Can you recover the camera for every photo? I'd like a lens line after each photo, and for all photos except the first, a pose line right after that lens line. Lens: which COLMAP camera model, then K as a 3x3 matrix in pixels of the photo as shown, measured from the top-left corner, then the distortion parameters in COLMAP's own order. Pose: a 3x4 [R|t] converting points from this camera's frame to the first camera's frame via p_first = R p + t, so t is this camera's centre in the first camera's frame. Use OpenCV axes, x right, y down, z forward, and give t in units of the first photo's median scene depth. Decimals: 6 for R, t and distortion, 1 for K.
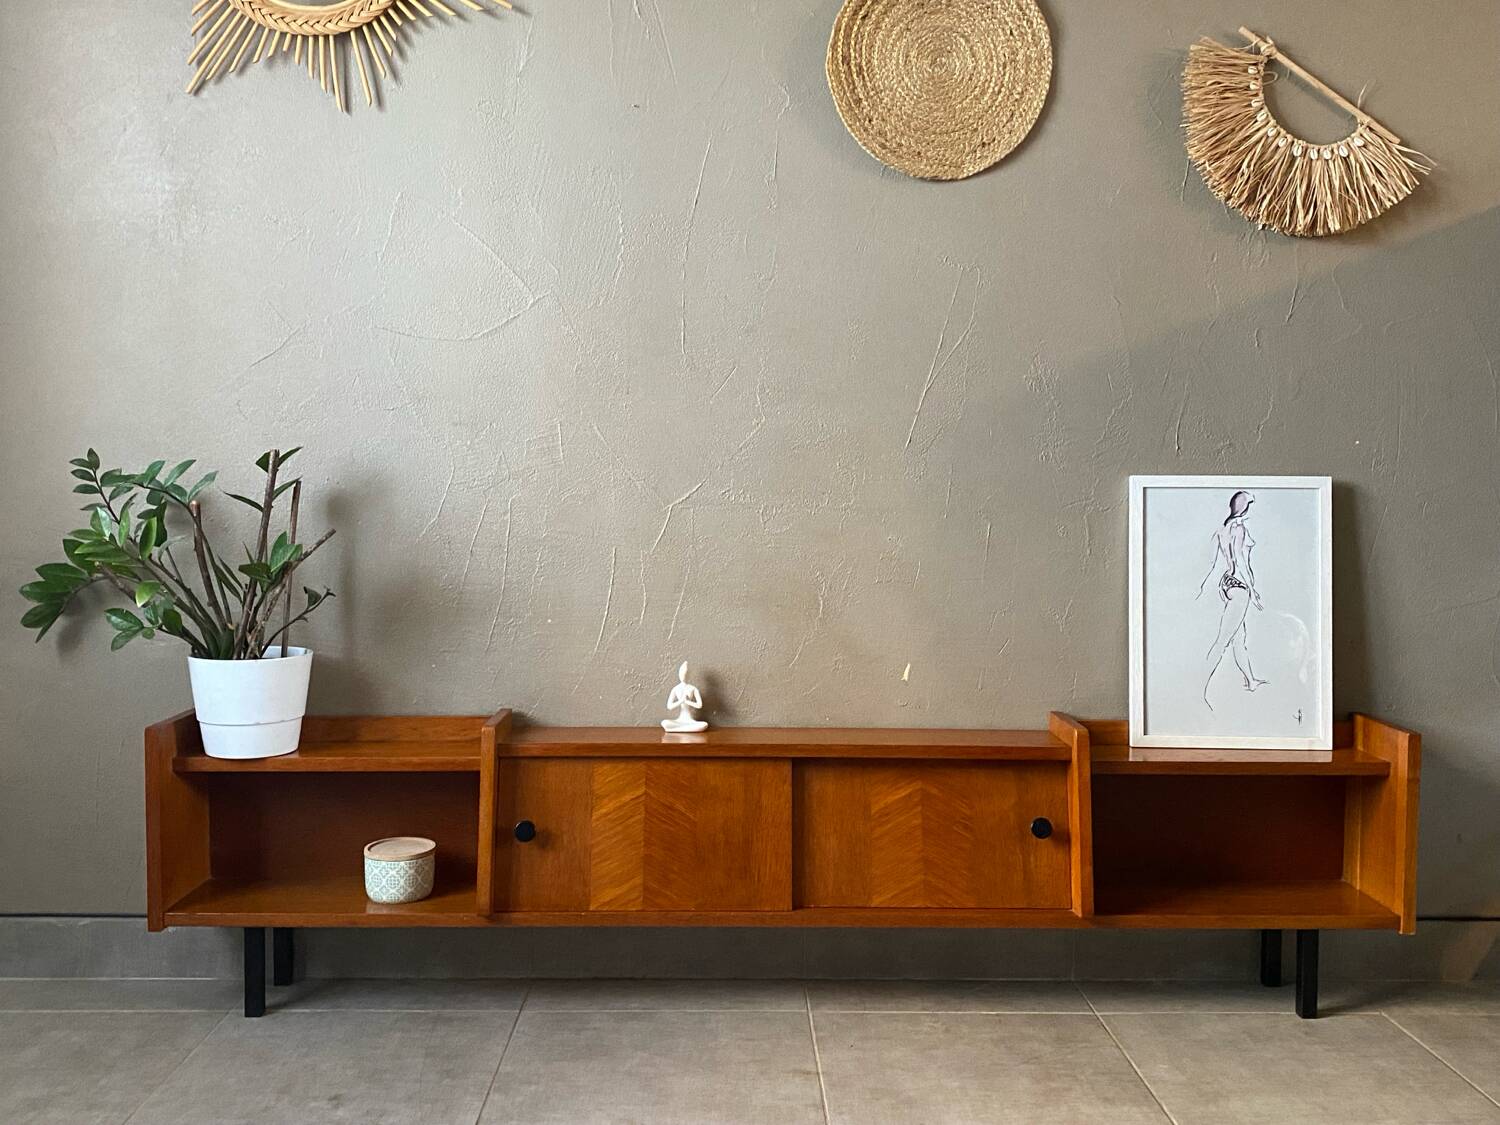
lens RADIAL K [[1389.7, 0, 744.2], [0, 1389.7, 555.8], [0, 0, 1]] dist [0.019597, 0.000000]
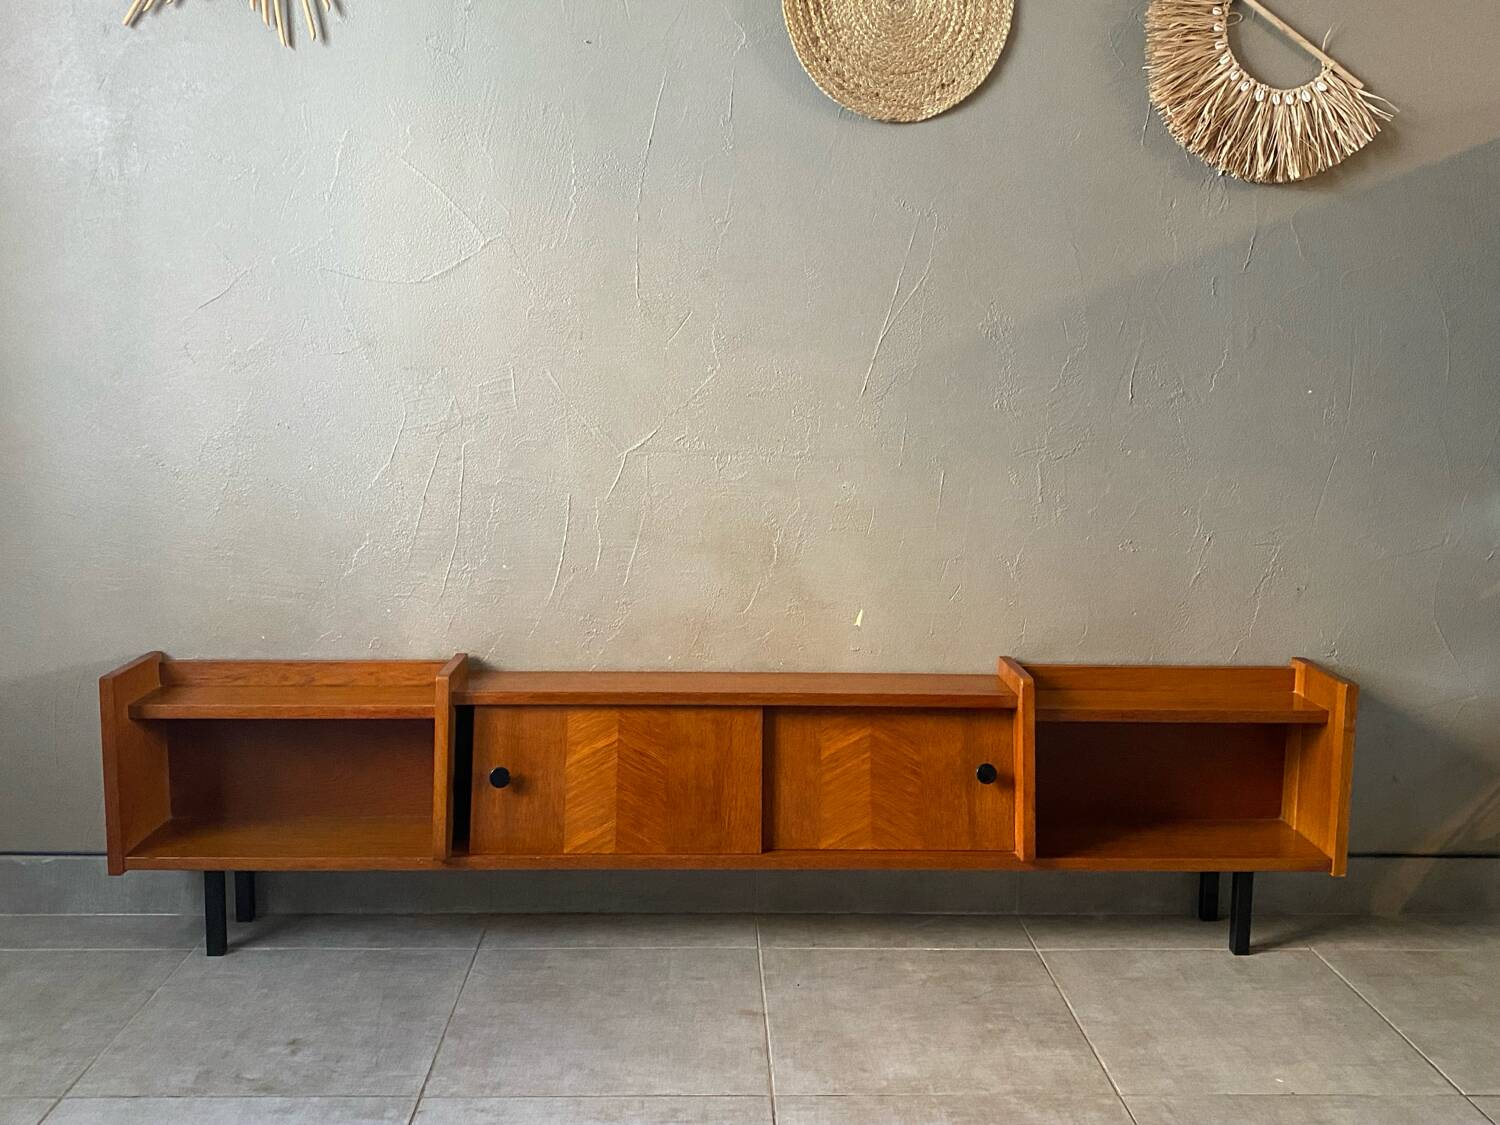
lens RADIAL K [[1389.7, 0, 746.4], [0, 1389.7, 541.5], [0, 0, 1]] dist [0.019597, 0.000000]
pose [[0.999870, 0.003734, 0.015715, 0.019338], [-0.004939, 0.996992, 0.077349, -0.050632], [-0.015379, -0.077417, 0.996880, -0.002223]]
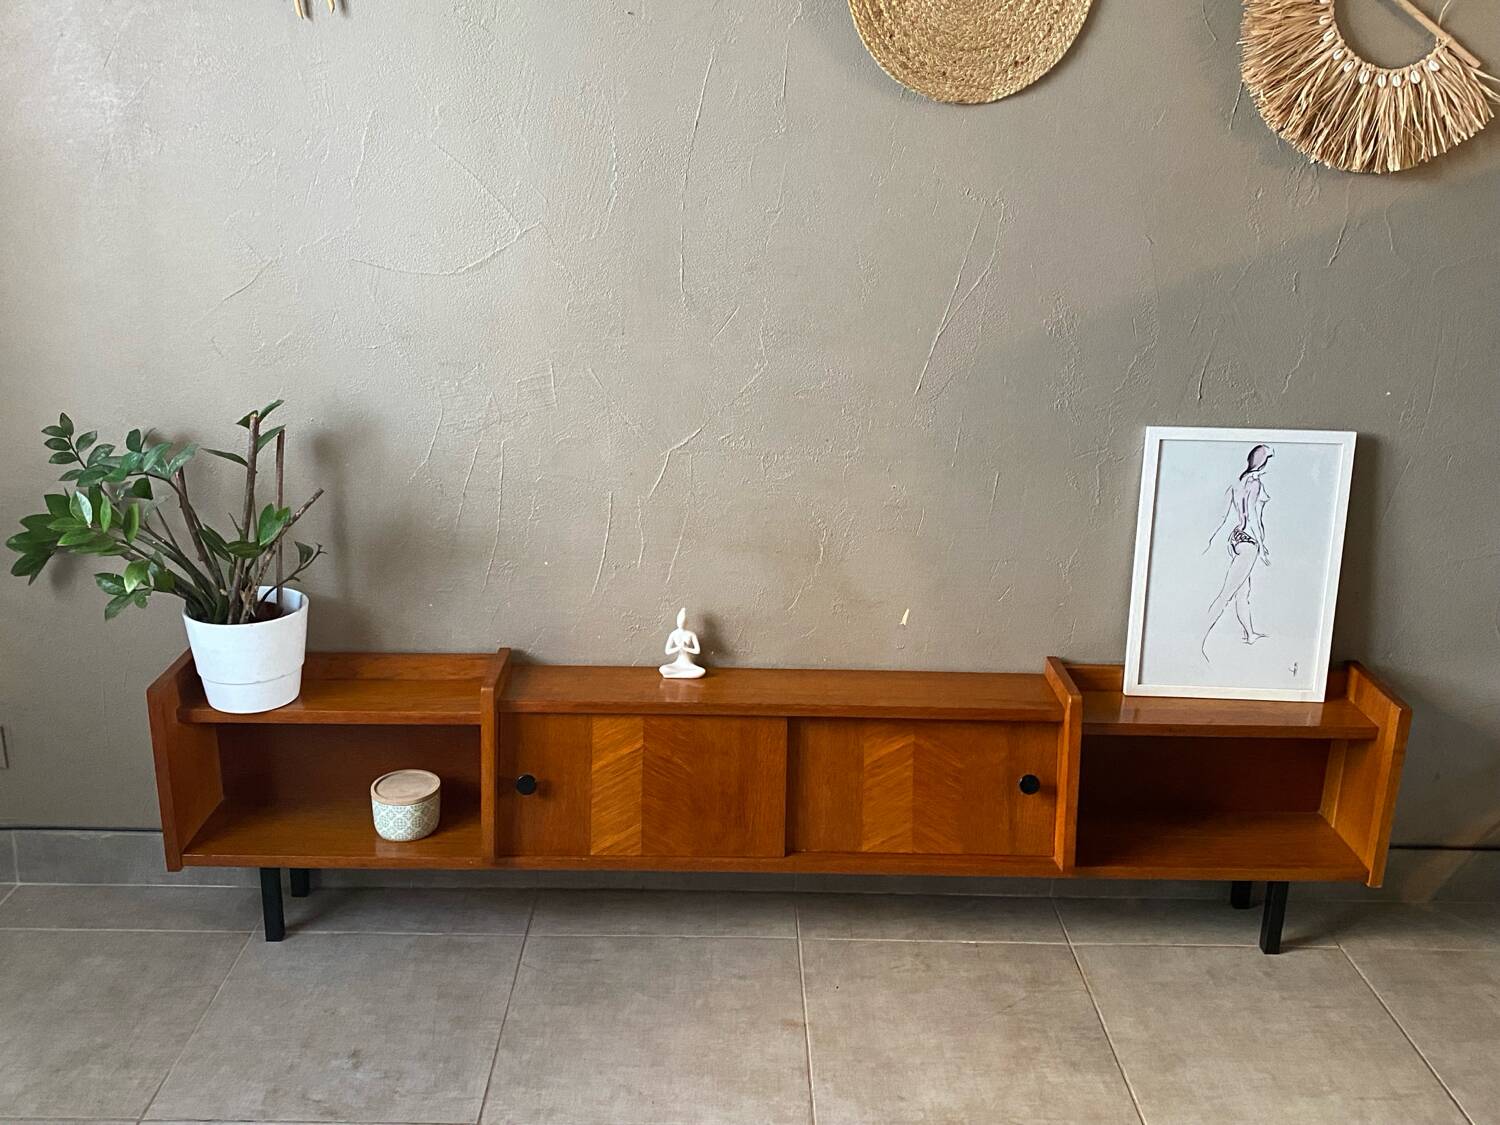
lens RADIAL K [[1389.7, 0, 744.9], [0, 1389.7, 553.8], [0, 0, 1]] dist [0.019597, 0.000000]
pose [[0.999884, 0.015003, -0.002523, 0.003614], [-0.013897, 0.968216, 0.249727, -0.212844], [0.006190, -0.249663, 0.968313, 0.047248]]
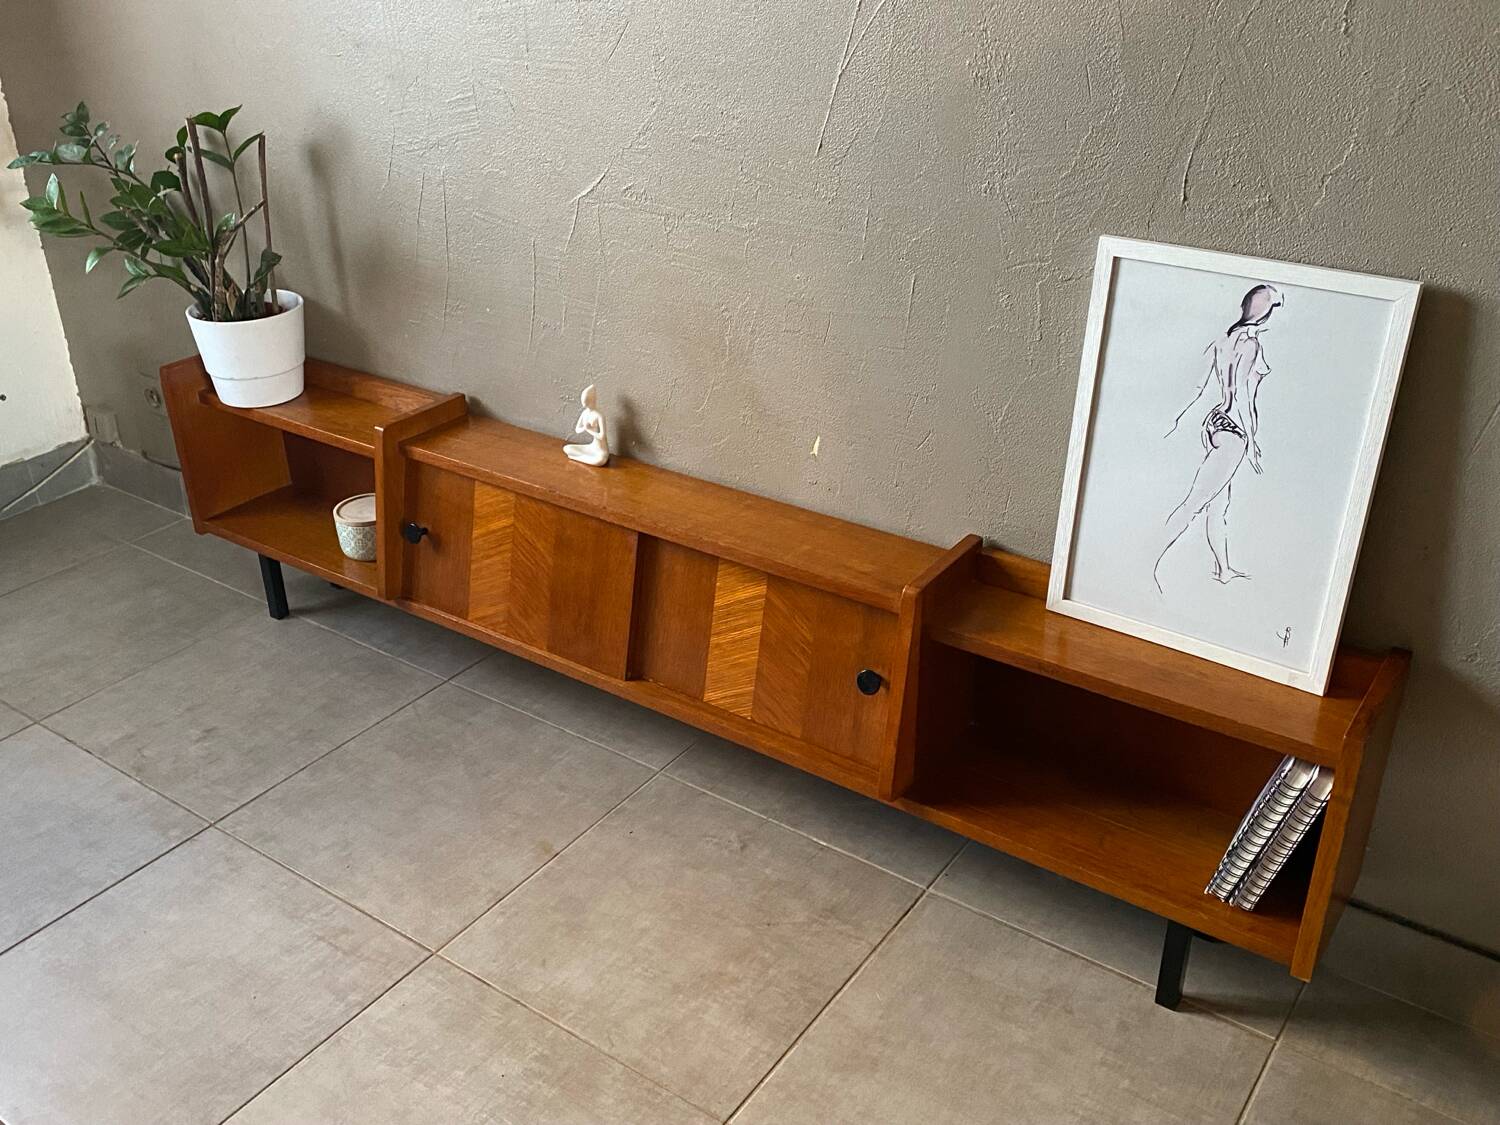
lens RADIAL K [[1389.7, 0, 735.3], [0, 1389.7, 568.1], [0, 0, 1]] dist [0.019597, 0.000000]
pose [[0.803892, 0.260701, -0.534595, 0.540023], [-0.004801, 0.901634, 0.432472, -0.202224], [0.594755, -0.345095, 0.726069, 0.378428]]
